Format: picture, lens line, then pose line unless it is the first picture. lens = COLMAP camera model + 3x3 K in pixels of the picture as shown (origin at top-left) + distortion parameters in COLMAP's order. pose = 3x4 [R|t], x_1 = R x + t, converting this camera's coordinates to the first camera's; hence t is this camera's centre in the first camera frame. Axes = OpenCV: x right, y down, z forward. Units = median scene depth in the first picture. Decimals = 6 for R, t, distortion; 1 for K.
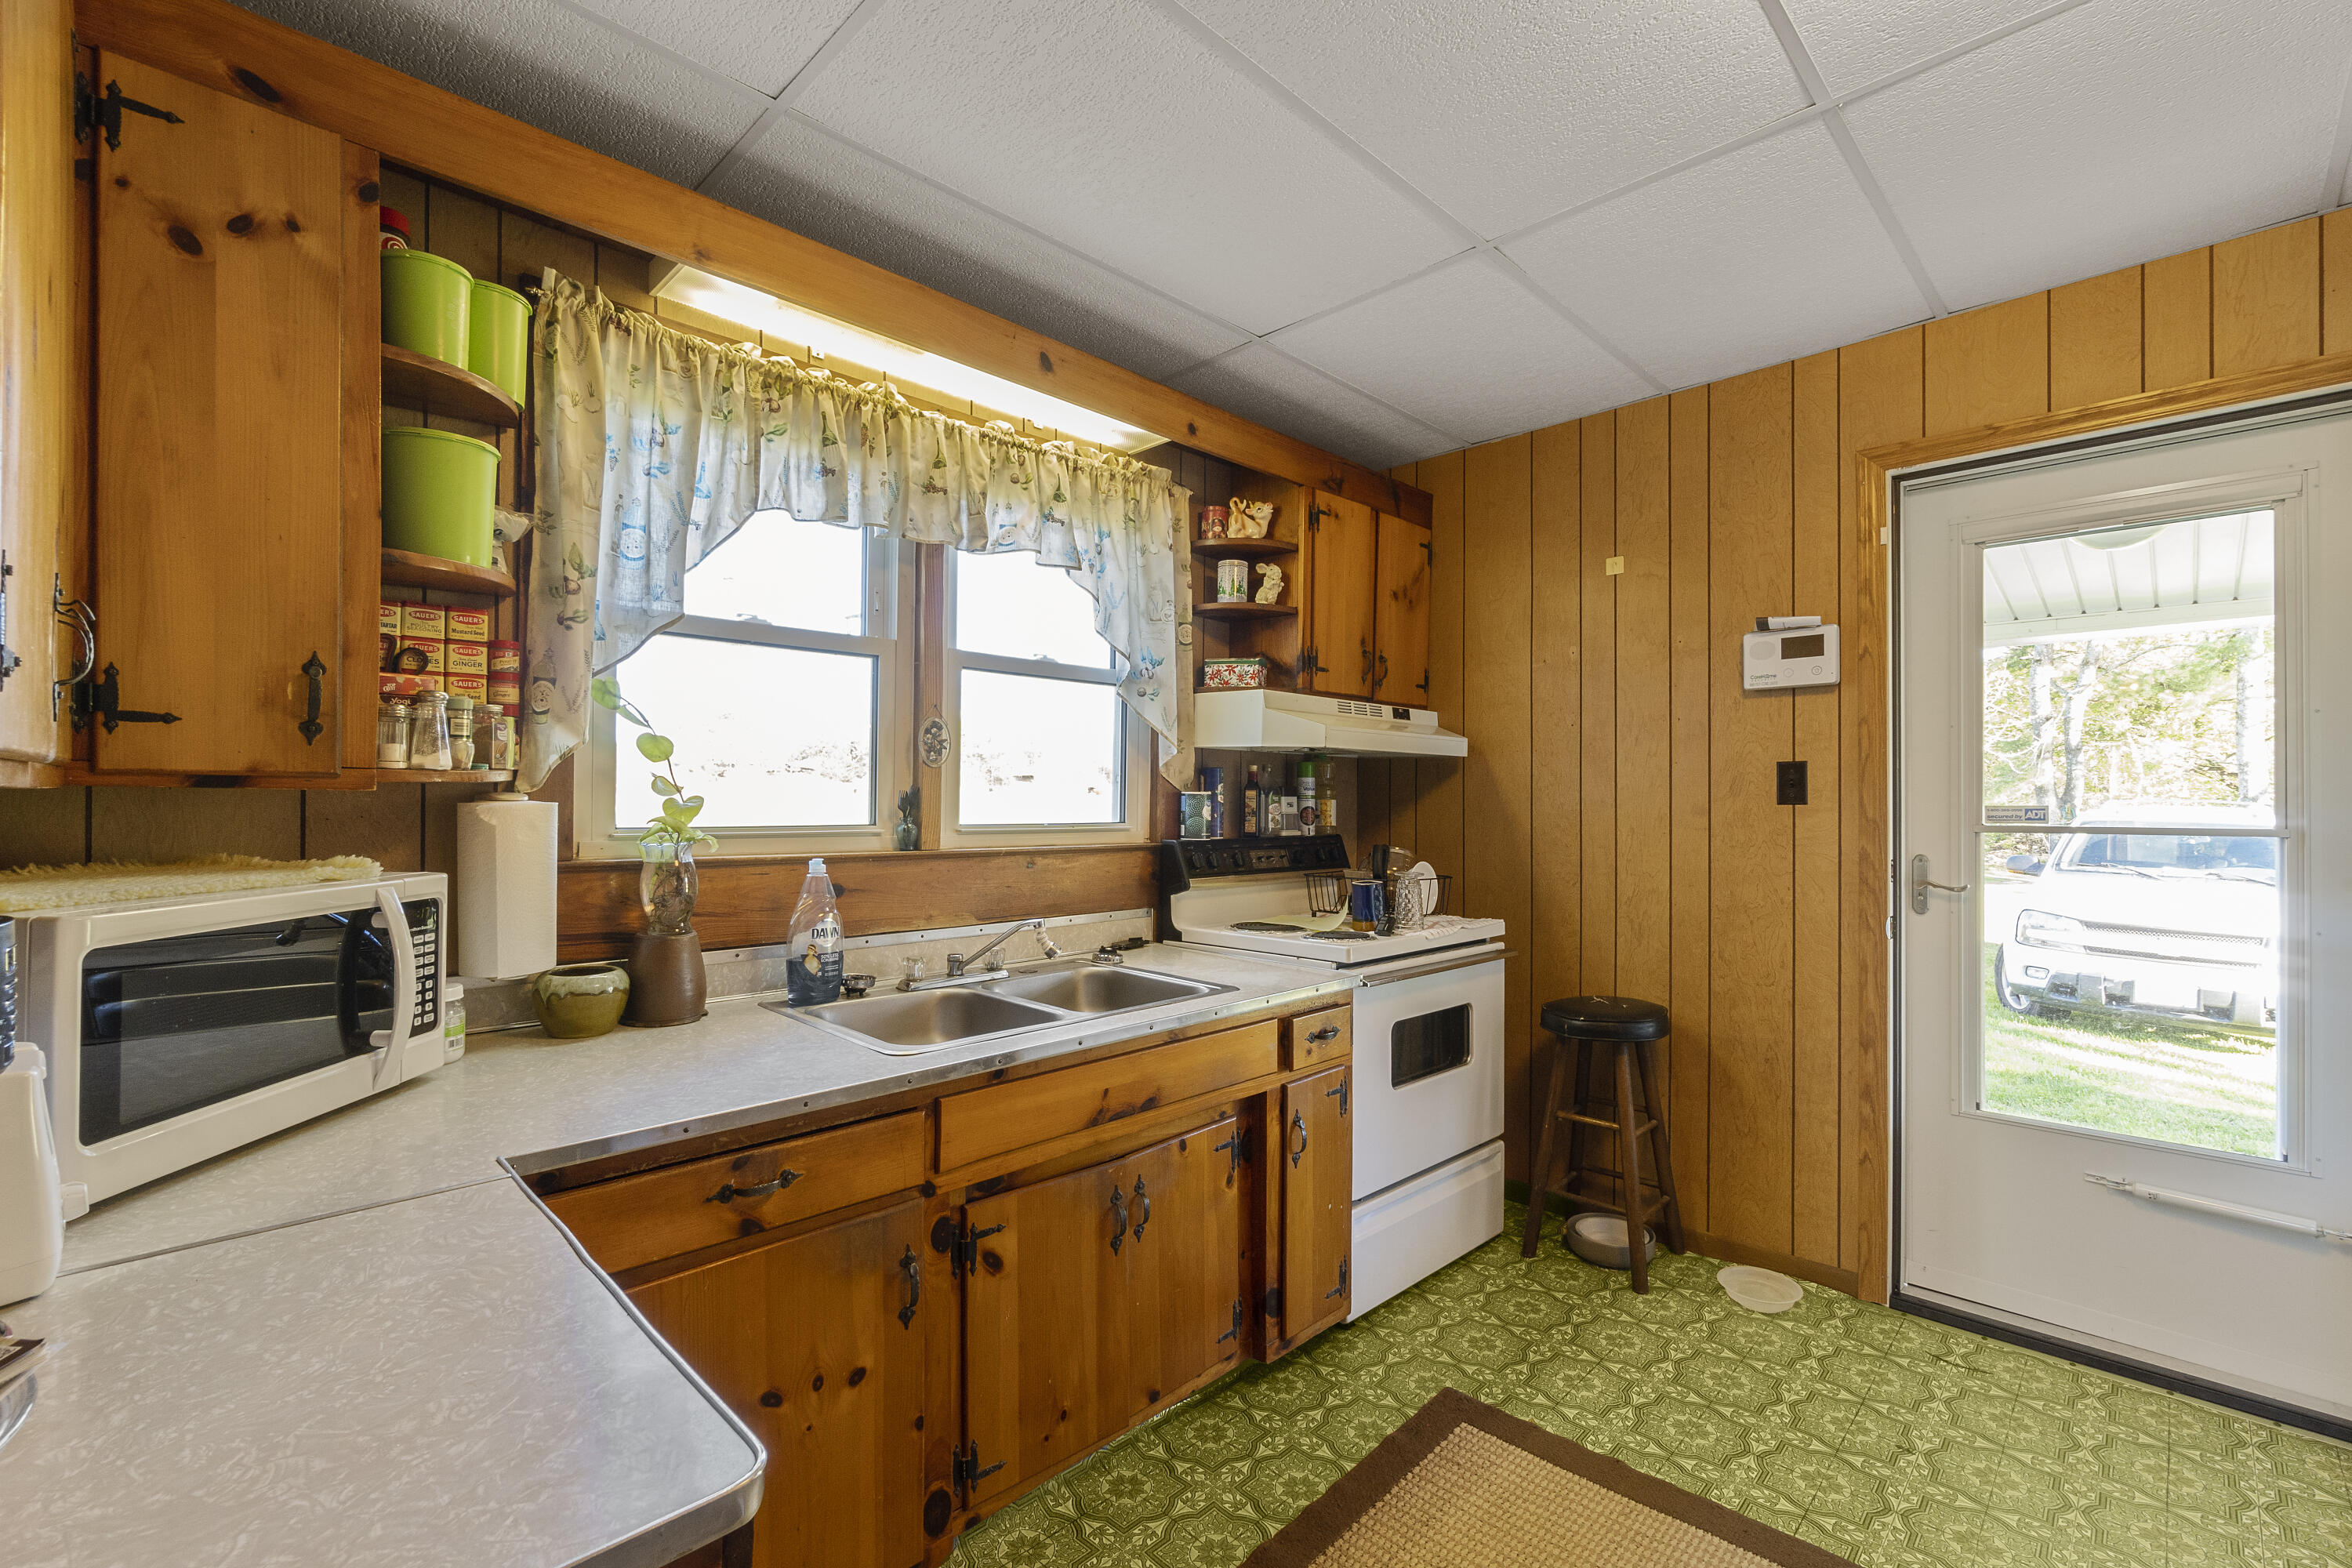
lens RADIAL K [[1025.5, 0, 1166.8], [0, 1025.5, 793.5], [0, 0, 1]] dist [-0.002222, 0.000076]
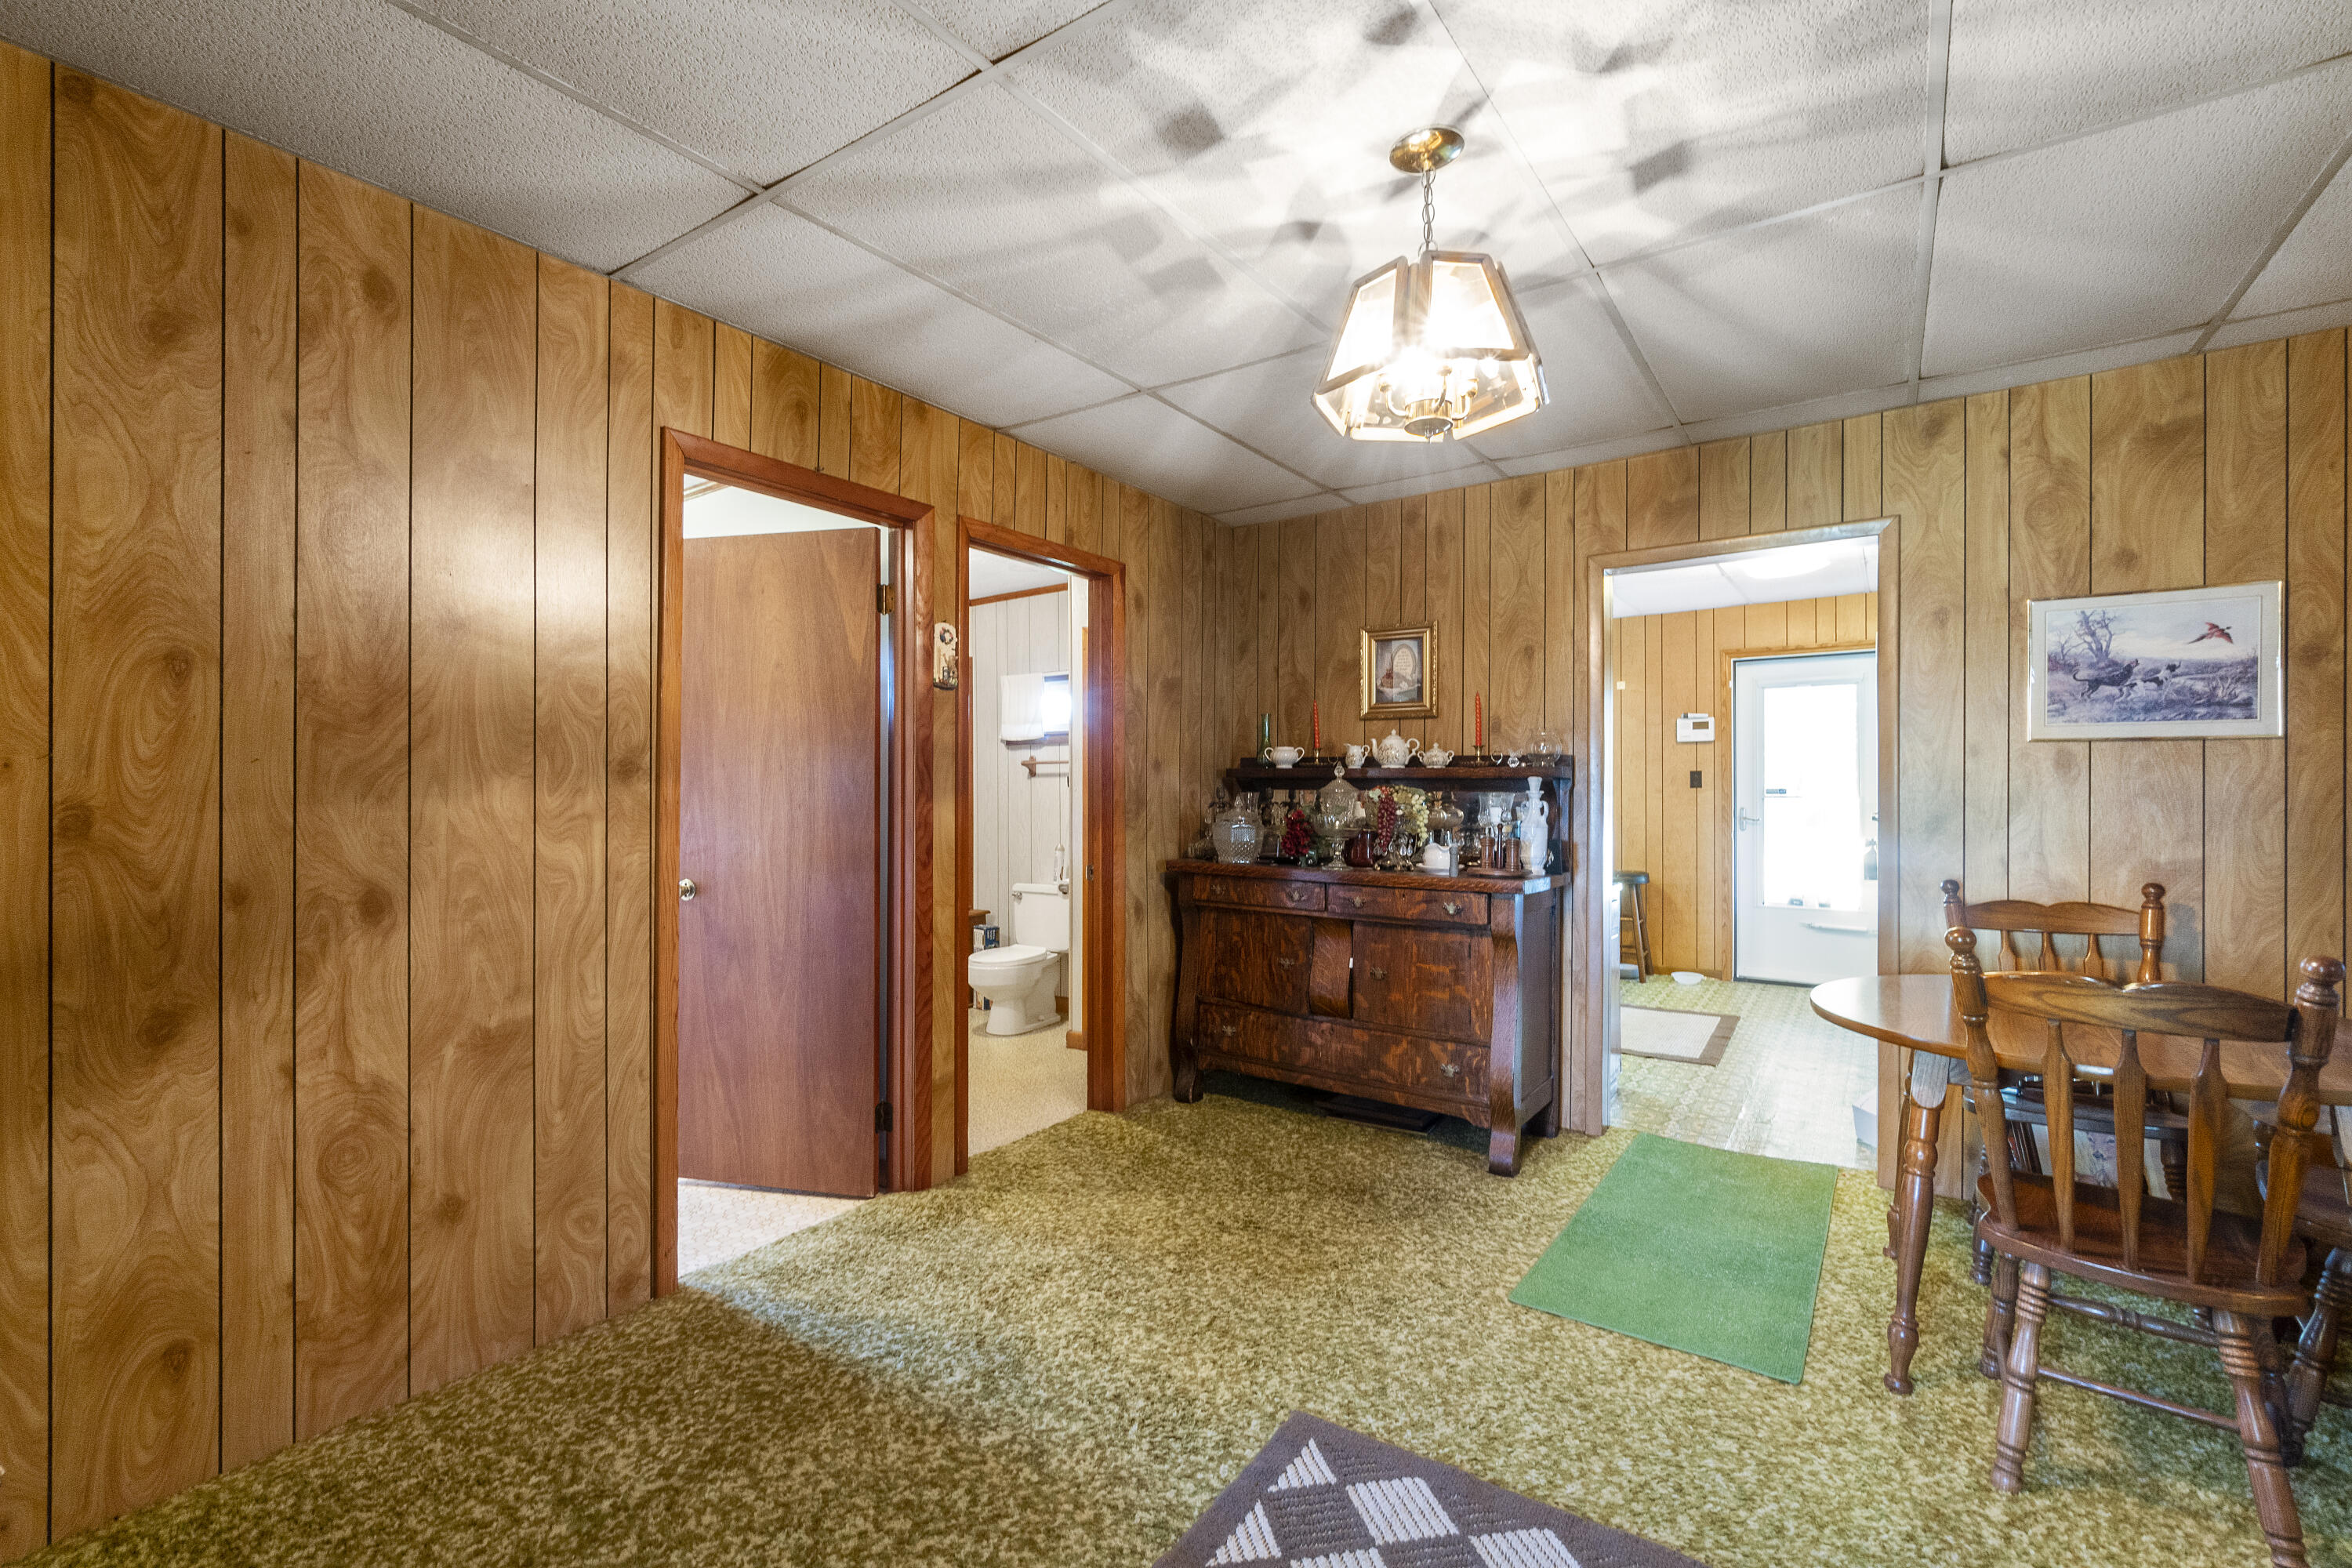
lens RADIAL K [[1025.5, 0, 1165.4], [0, 1025.5, 781.1], [0, 0, 1]] dist [-0.002222, 0.000076]
pose [[0.985755, 0.000624, 0.168184, -1.583042], [-0.000150, 0.999996, -0.002826, 0.001516], [-0.168185, 0.002760, 0.985752, -1.817327]]
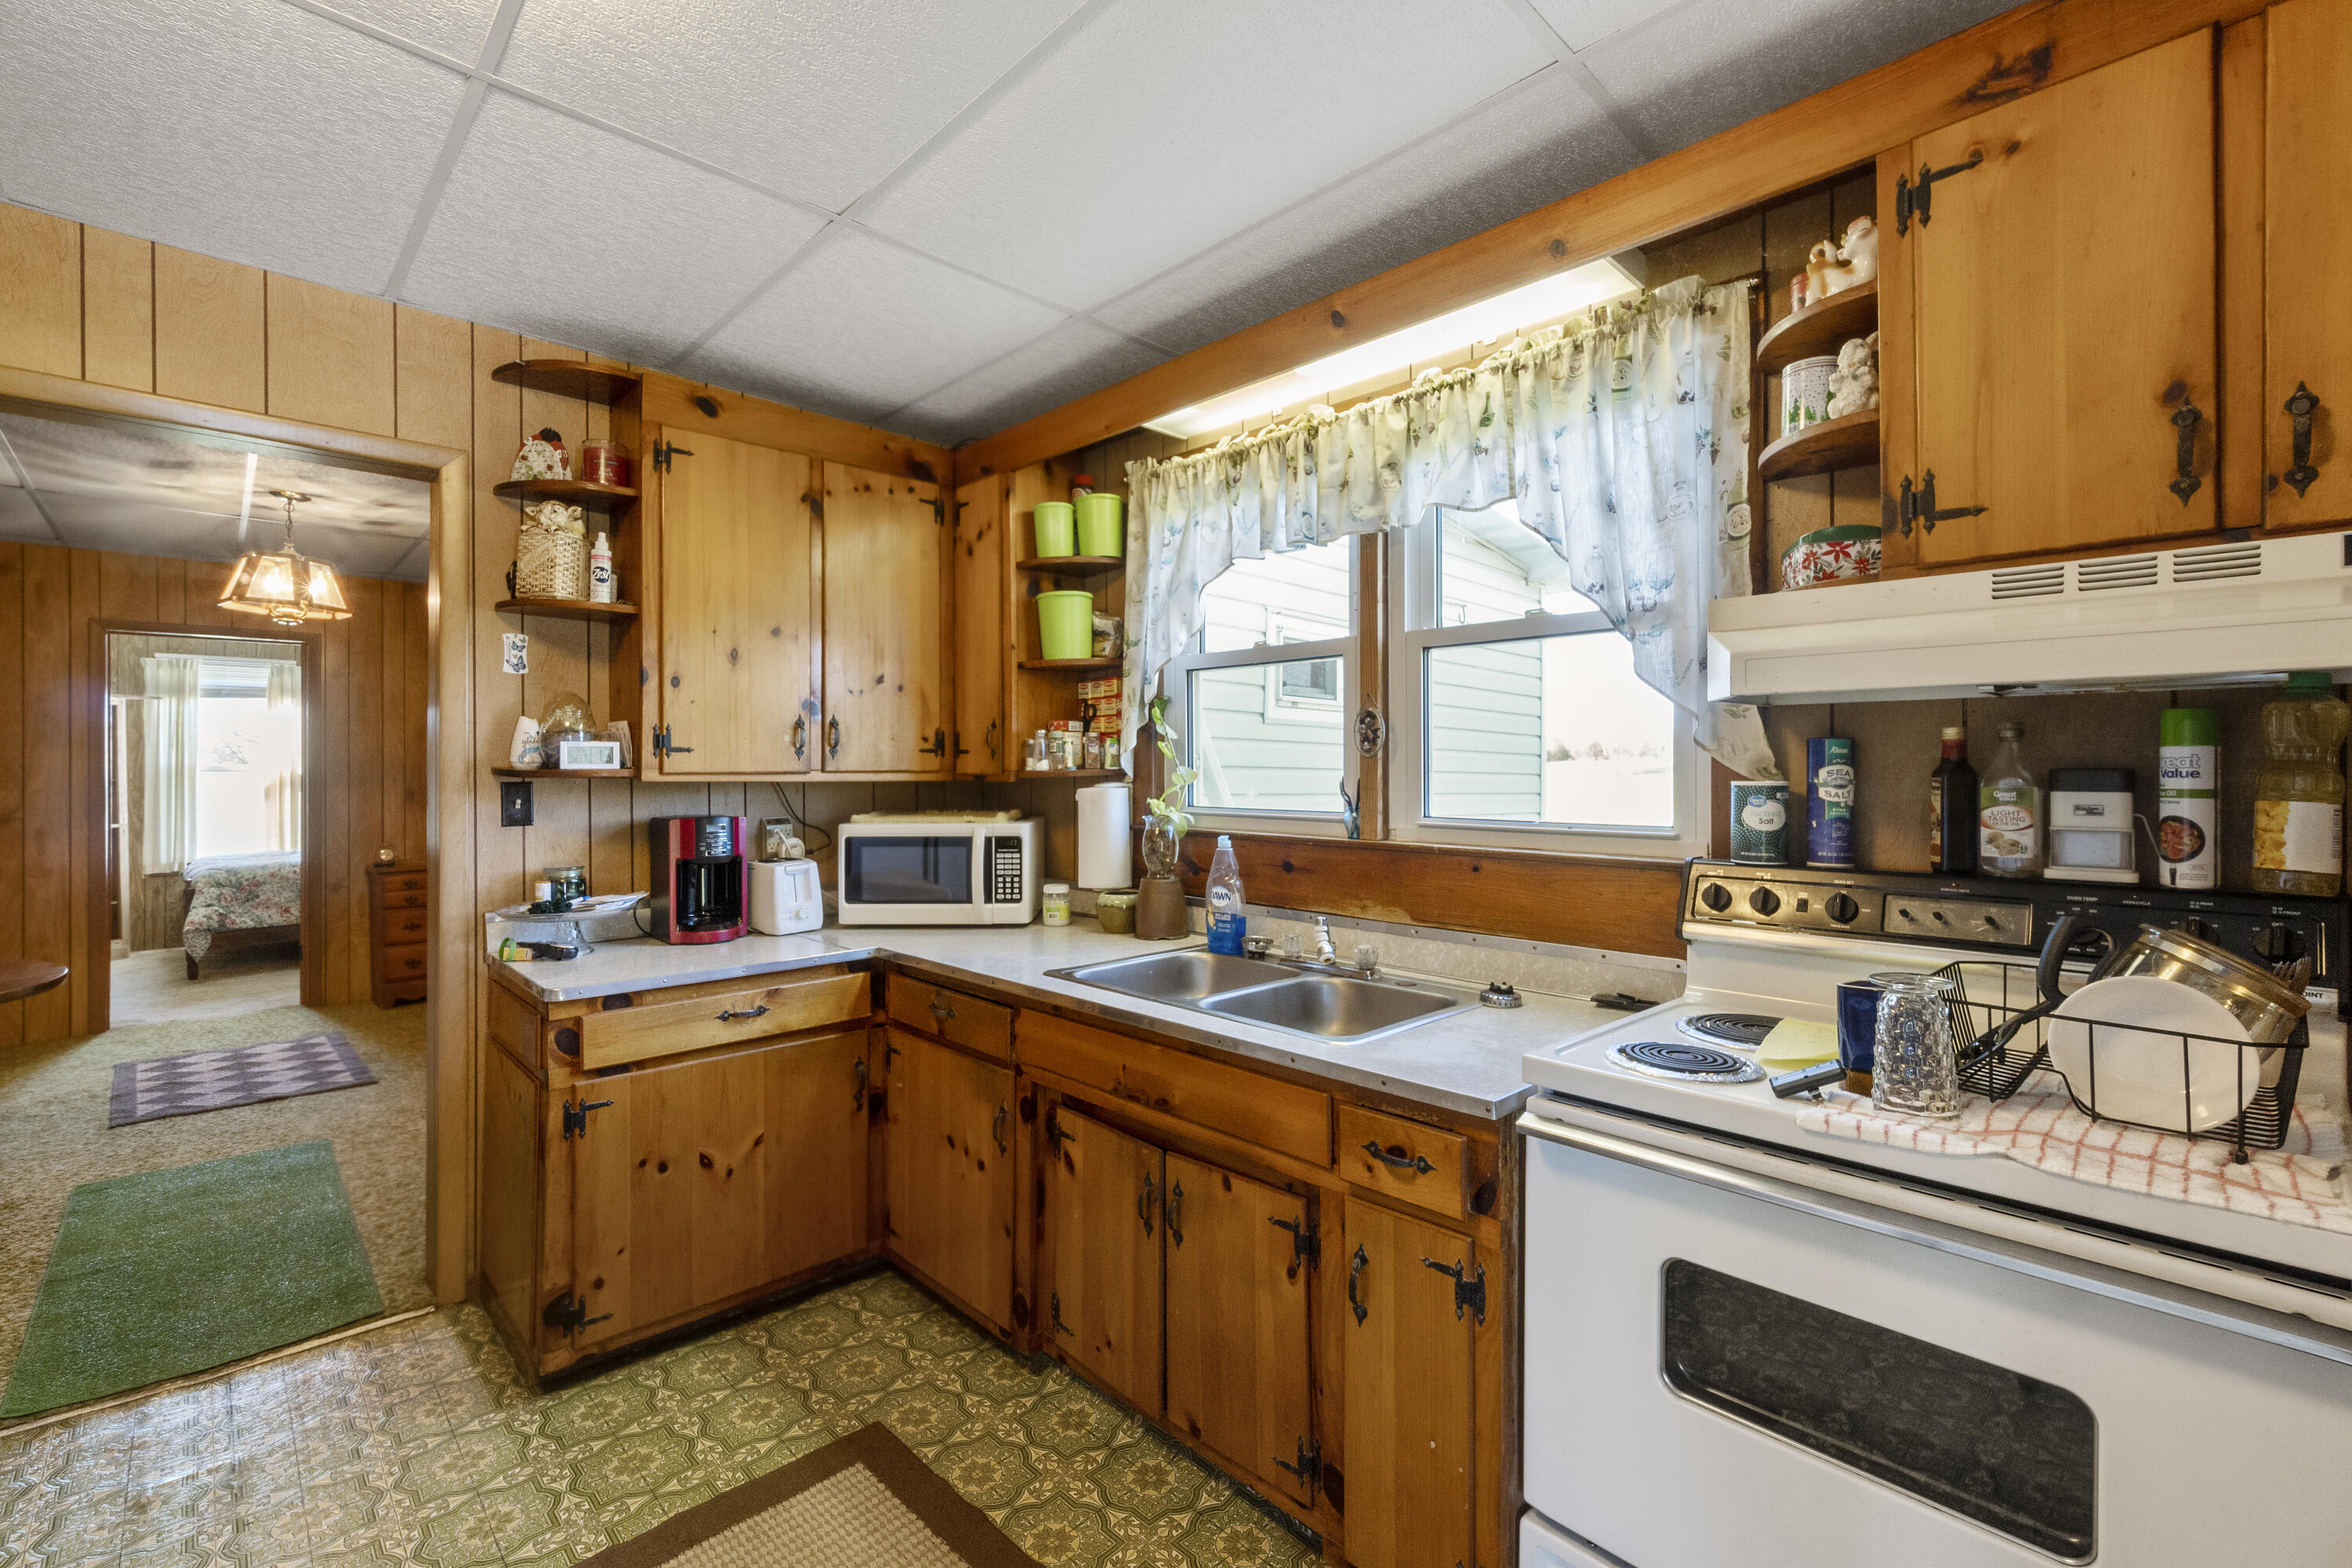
lens RADIAL K [[1025.5, 0, 1181.3], [0, 1025.5, 766.8], [0, 0, 1]] dist [-0.002222, 0.000076]
pose [[-0.019428, -0.009764, -0.999764, 0.605636], [0.002805, 0.999948, -0.009821, -0.005164], [0.999807, -0.002995, -0.019400, 0.655920]]
